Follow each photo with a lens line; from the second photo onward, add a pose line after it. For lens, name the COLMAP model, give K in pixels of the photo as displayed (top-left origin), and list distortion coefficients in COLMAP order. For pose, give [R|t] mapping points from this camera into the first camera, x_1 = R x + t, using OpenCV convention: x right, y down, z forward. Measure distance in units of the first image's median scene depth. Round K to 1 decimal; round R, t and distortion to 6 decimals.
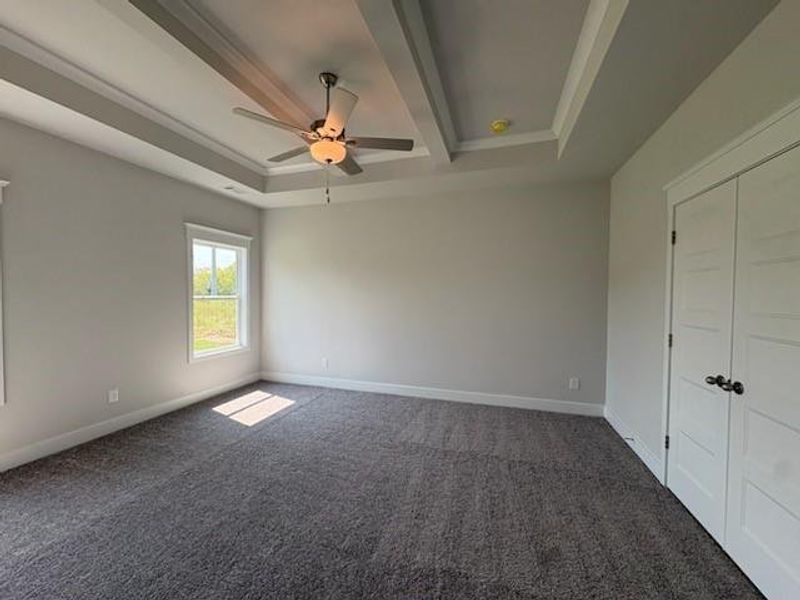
lens RADIAL K [[313.1, 0, 399.6], [0, 313.1, 300.8], [0, 0, 1]] dist [0.000423, 0.000150]
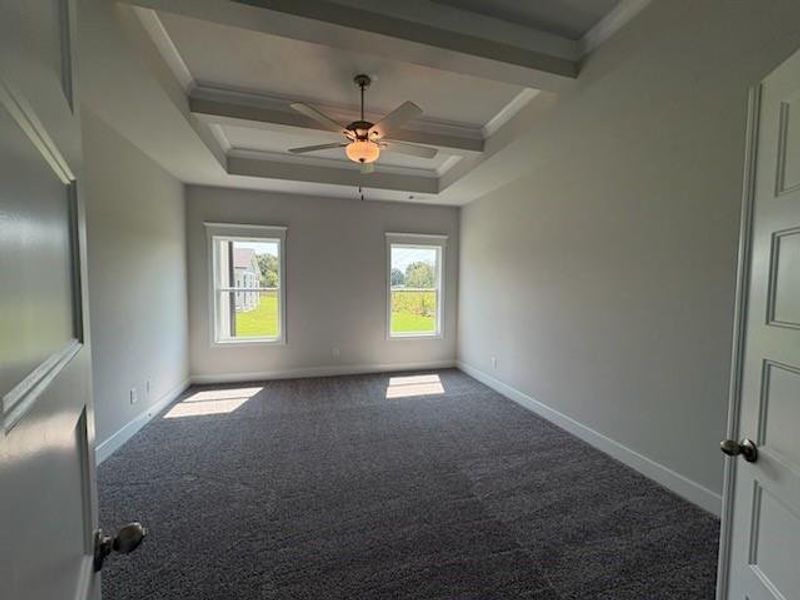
lens RADIAL K [[313.1, 0, 400.6], [0, 313.1, 300.3], [0, 0, 1]] dist [0.000423, 0.000150]
pose [[0.568573, 0.039605, -0.821679, 0.420204], [-0.025360, 0.999210, 0.030614, -0.007096], [0.822242, 0.003432, 0.569128, 0.294428]]
